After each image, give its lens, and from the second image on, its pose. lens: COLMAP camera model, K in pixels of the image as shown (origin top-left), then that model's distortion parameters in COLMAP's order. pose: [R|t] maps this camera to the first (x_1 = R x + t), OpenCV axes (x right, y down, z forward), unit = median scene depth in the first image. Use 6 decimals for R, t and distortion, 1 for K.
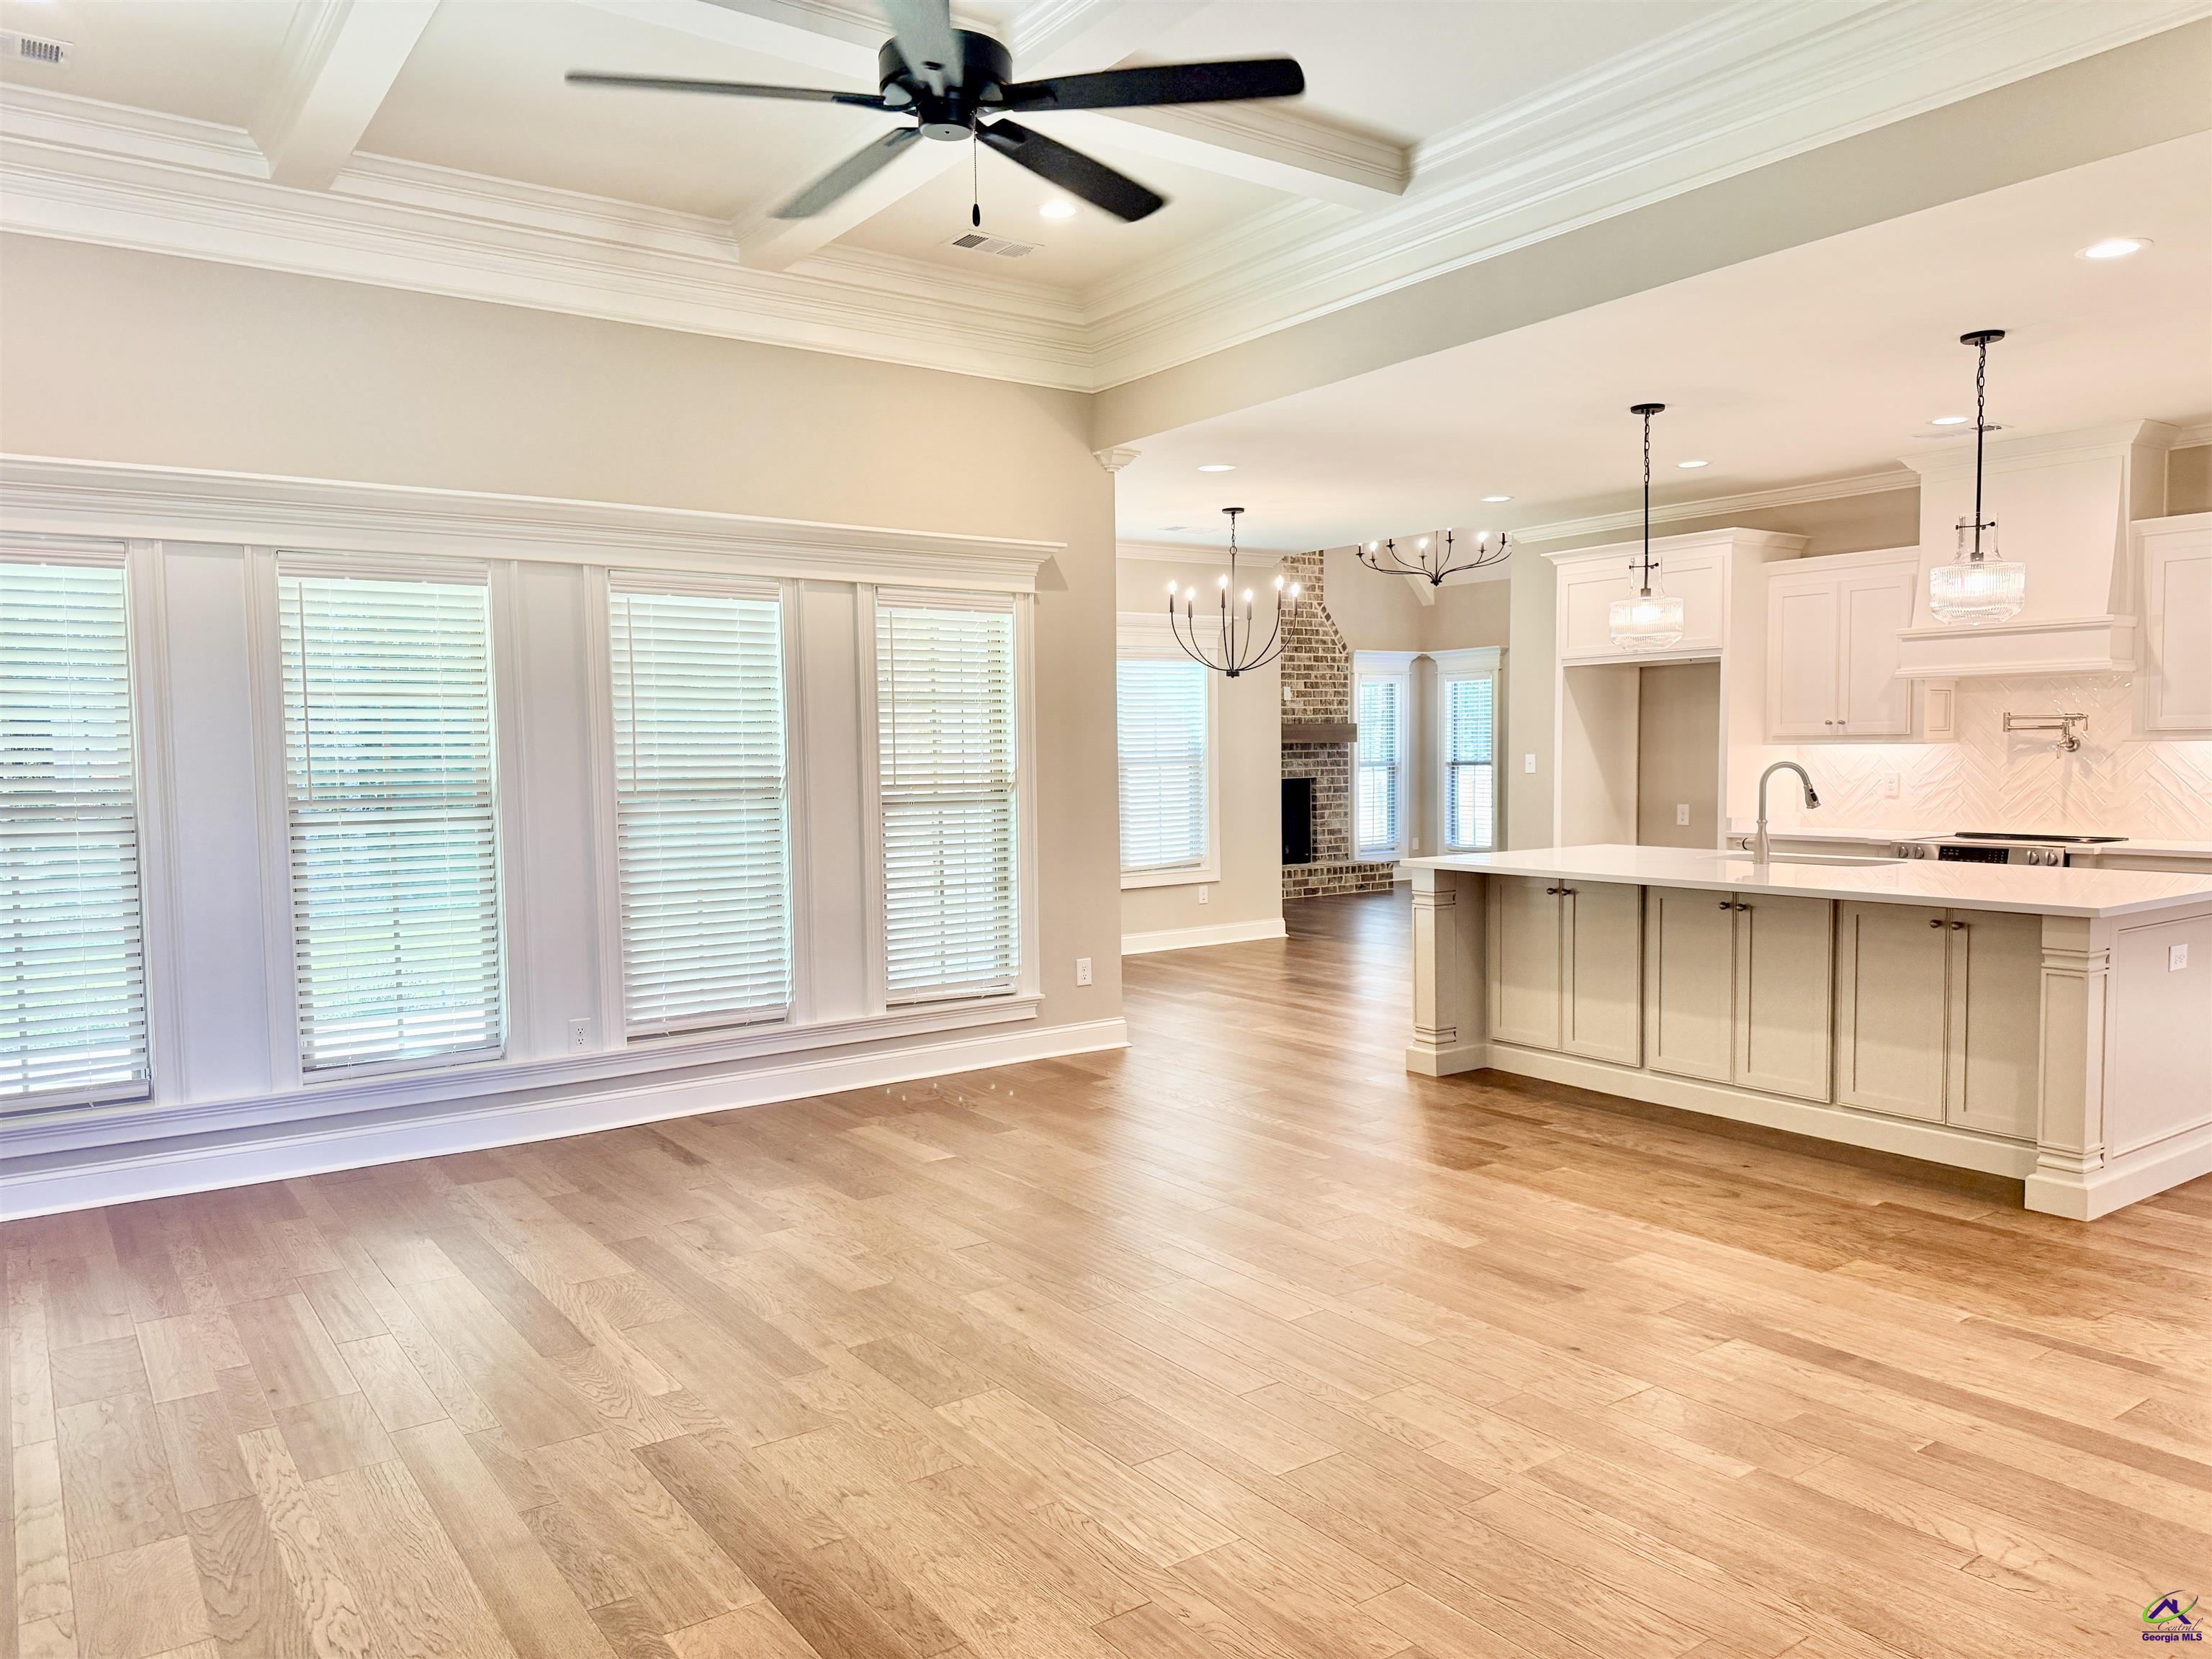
lens RADIAL K [[1539.0, 0, 1106.0], [0, 1539.0, 829.5], [0, 0, 1]] dist [0.118612, -0.142256]
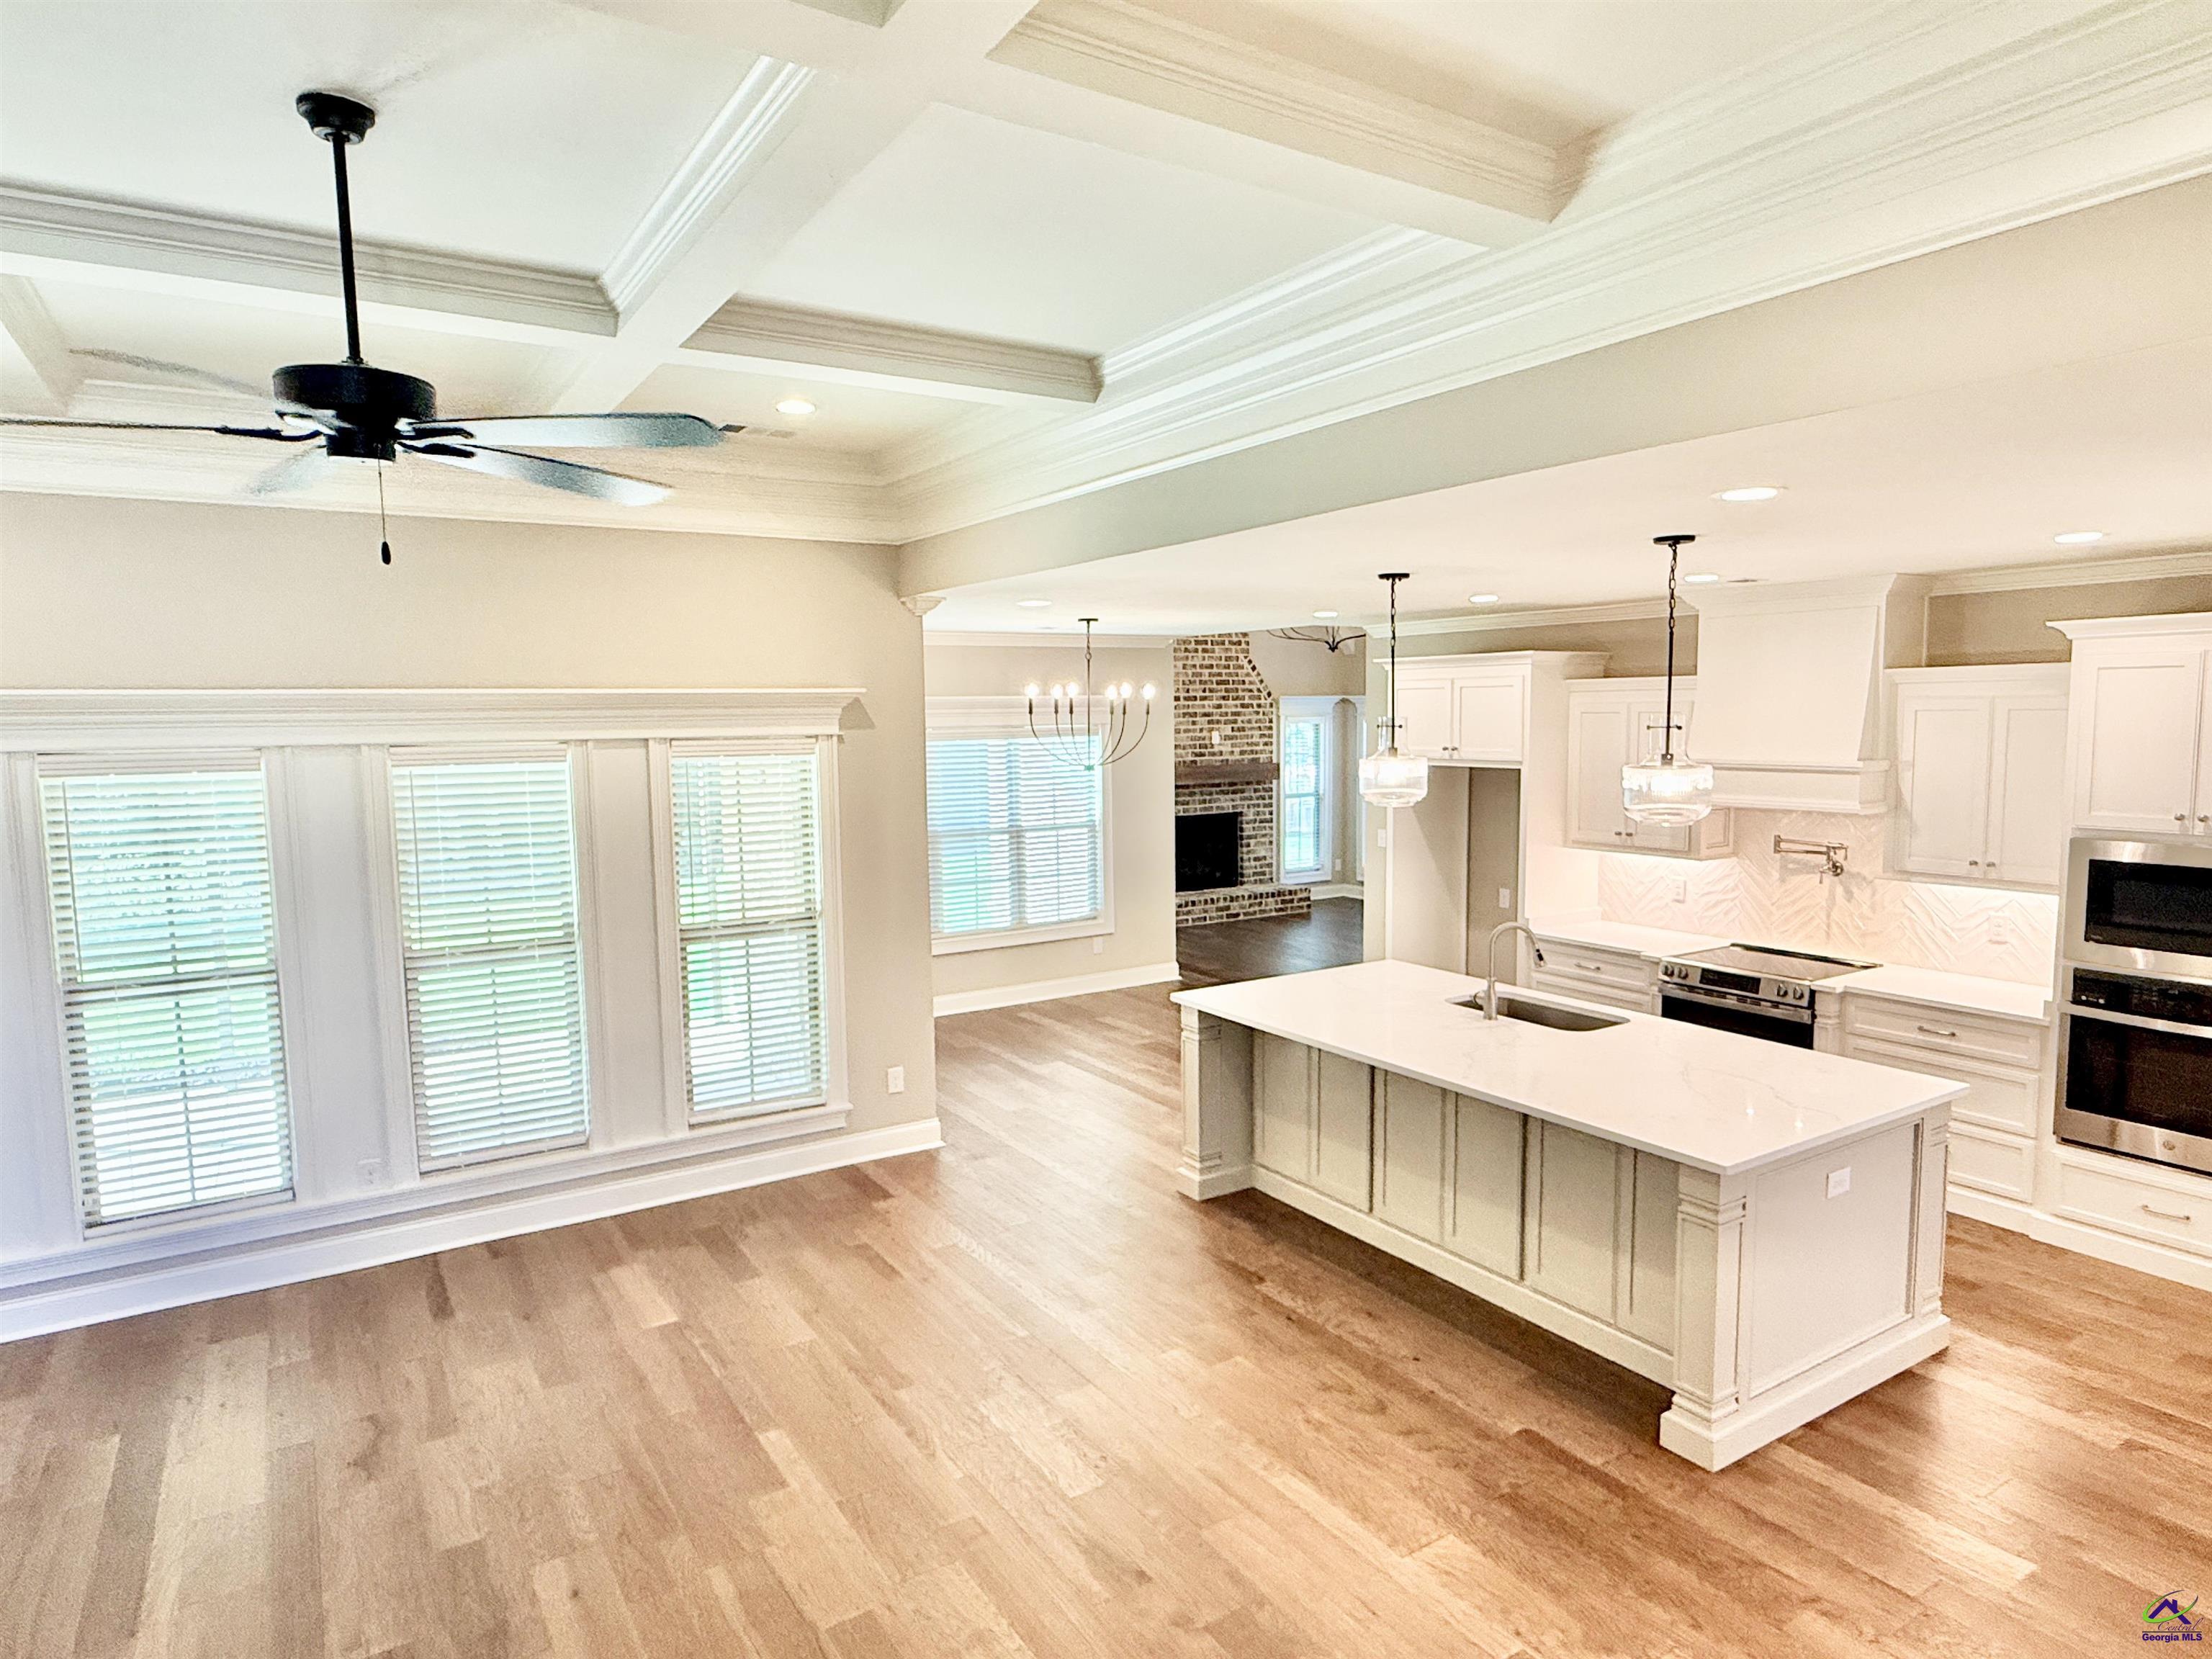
lens RADIAL K [[1294.4, 0, 1096.7], [0, 1294.4, 825.8], [0, 0, 1]] dist [0.003739, 0.000100]
pose [[0.998354, 0.005955, -0.057051, 0.181396], [-0.003947, 0.999371, 0.035244, -0.120907], [0.057225, -0.034961, 0.997749, 0.115085]]
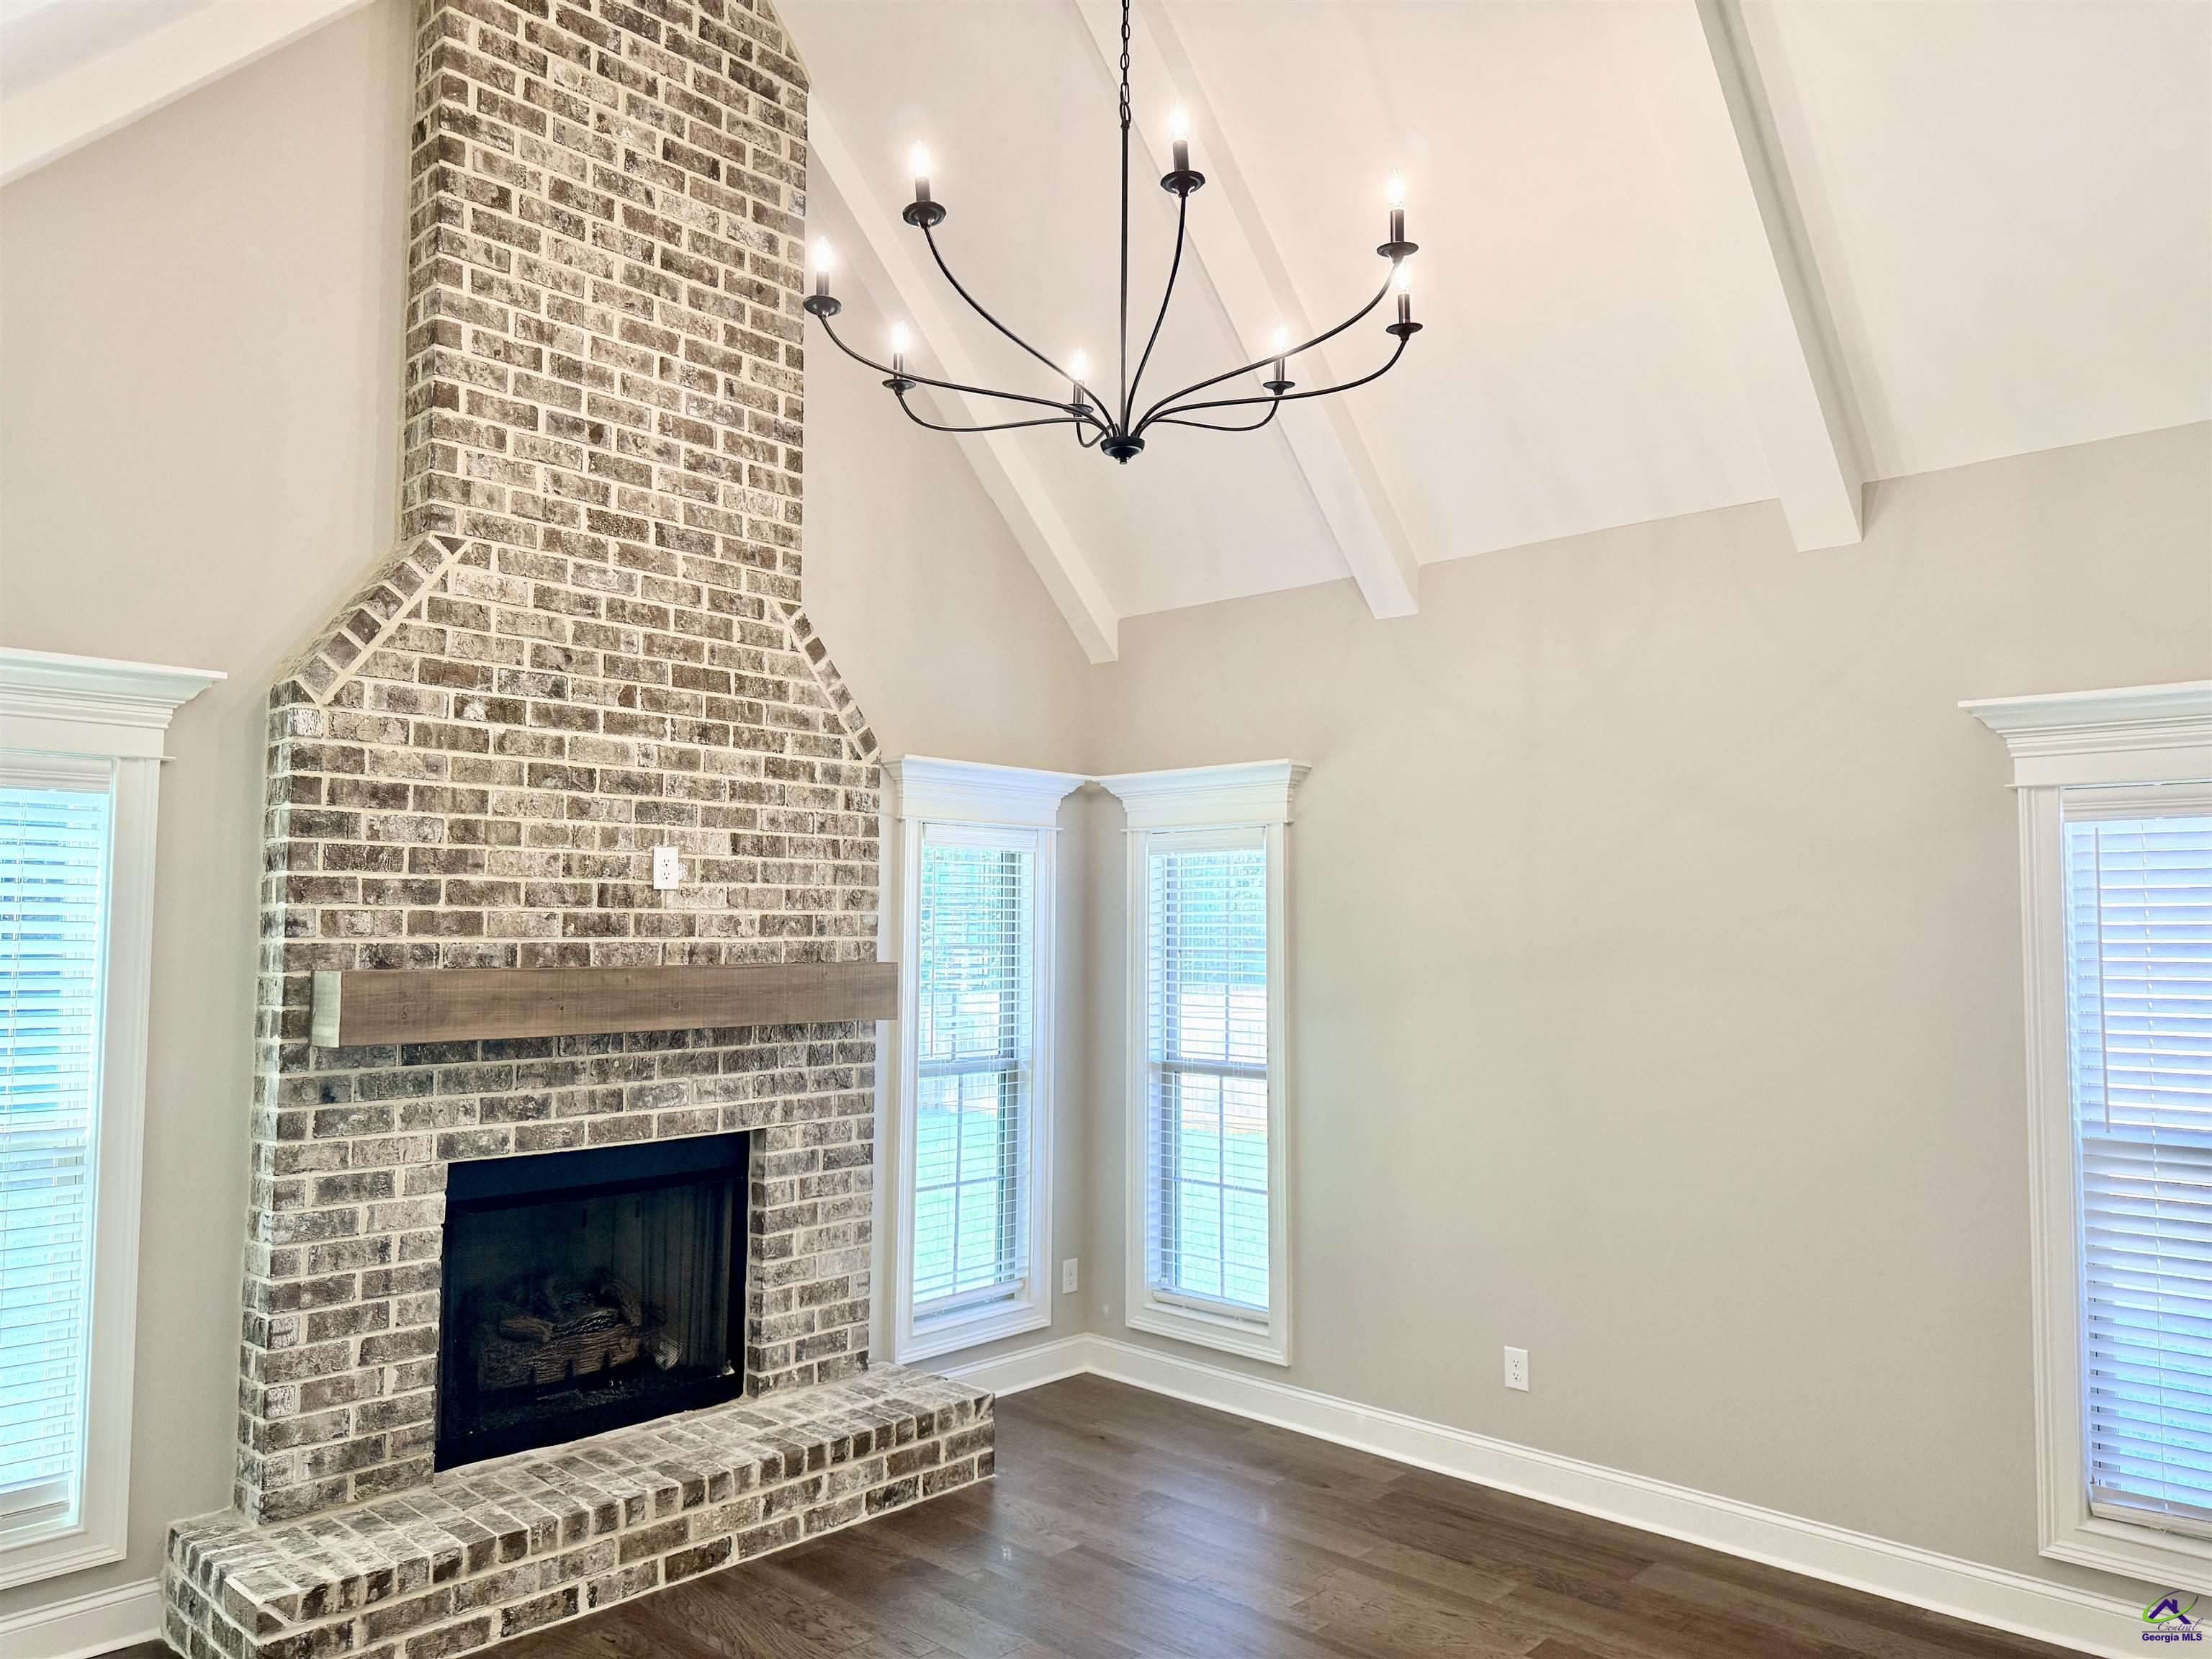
lens RADIAL K [[1539.0, 0, 1106.0], [0, 1539.0, 829.5], [0, 0, 1]] dist [0.118612, -0.142256]
pose [[0.979918, 0.031222, 0.196943, 0.302761], [-0.006488, 0.992135, -0.125005, -0.120725], [-0.199297, 0.121217, 0.972413, 1.425731]]
